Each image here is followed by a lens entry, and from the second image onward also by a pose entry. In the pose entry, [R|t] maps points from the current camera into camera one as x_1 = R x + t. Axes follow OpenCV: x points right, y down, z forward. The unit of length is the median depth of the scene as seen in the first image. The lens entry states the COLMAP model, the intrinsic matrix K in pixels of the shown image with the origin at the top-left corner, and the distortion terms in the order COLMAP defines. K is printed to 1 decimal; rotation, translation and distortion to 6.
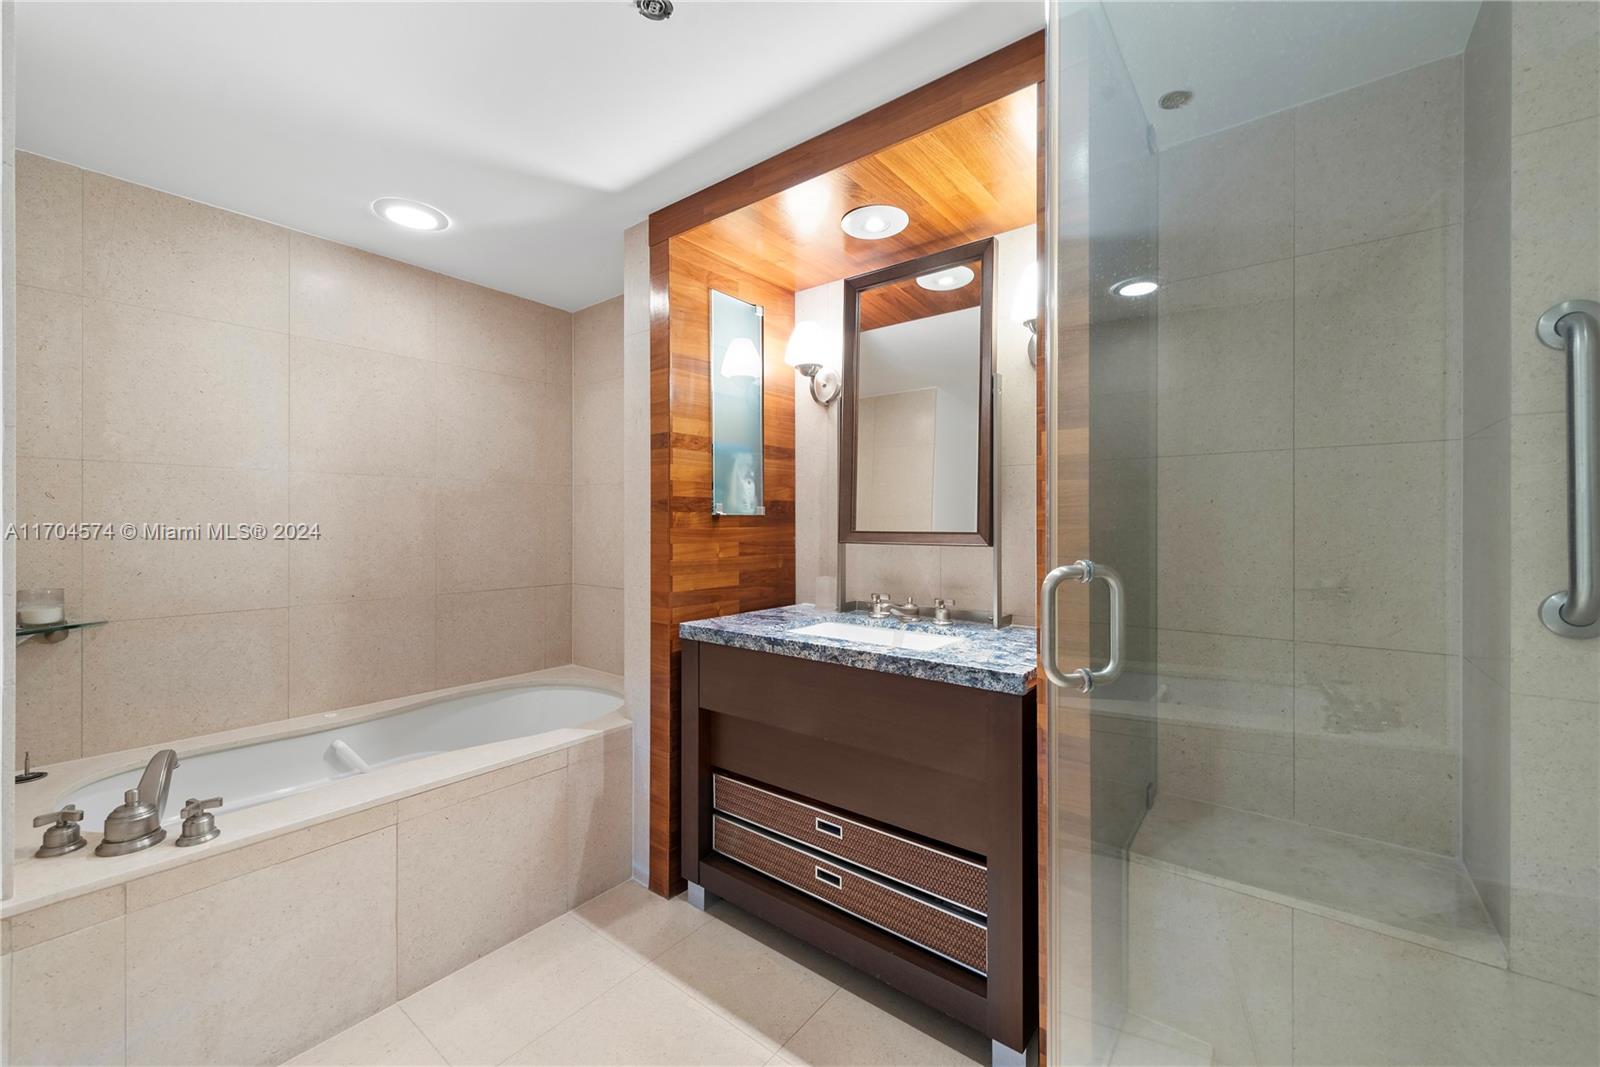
lens RADIAL K [[631.3, 0, 797.3], [0, 631.3, 527.2], [0, 0, 1]] dist [0.008228, -0.002981]
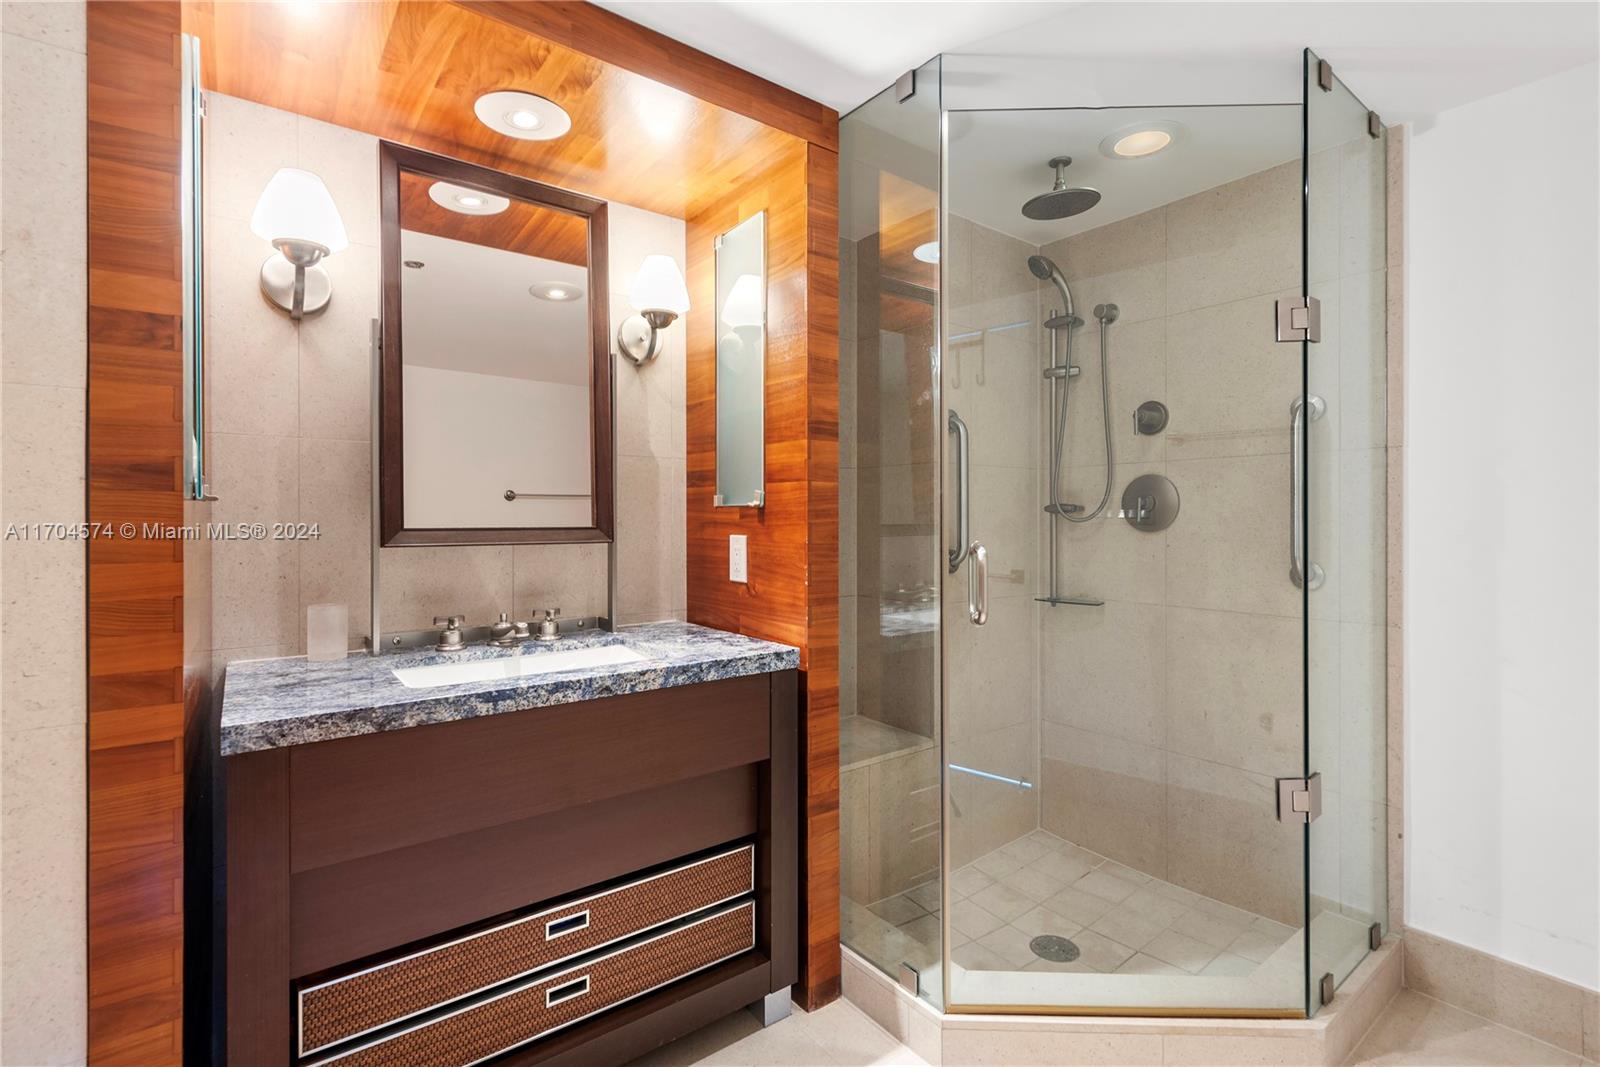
lens RADIAL K [[748.9, 0, 801.3], [0, 748.9, 525.6], [0, 0, 1]] dist [0.020831, -0.005159]
pose [[0.236587, -0.008639, 0.971572, -0.742436], [0.004282, 0.999960, 0.007849, -0.001850], [-0.971601, 0.002303, 0.236615, 0.515685]]
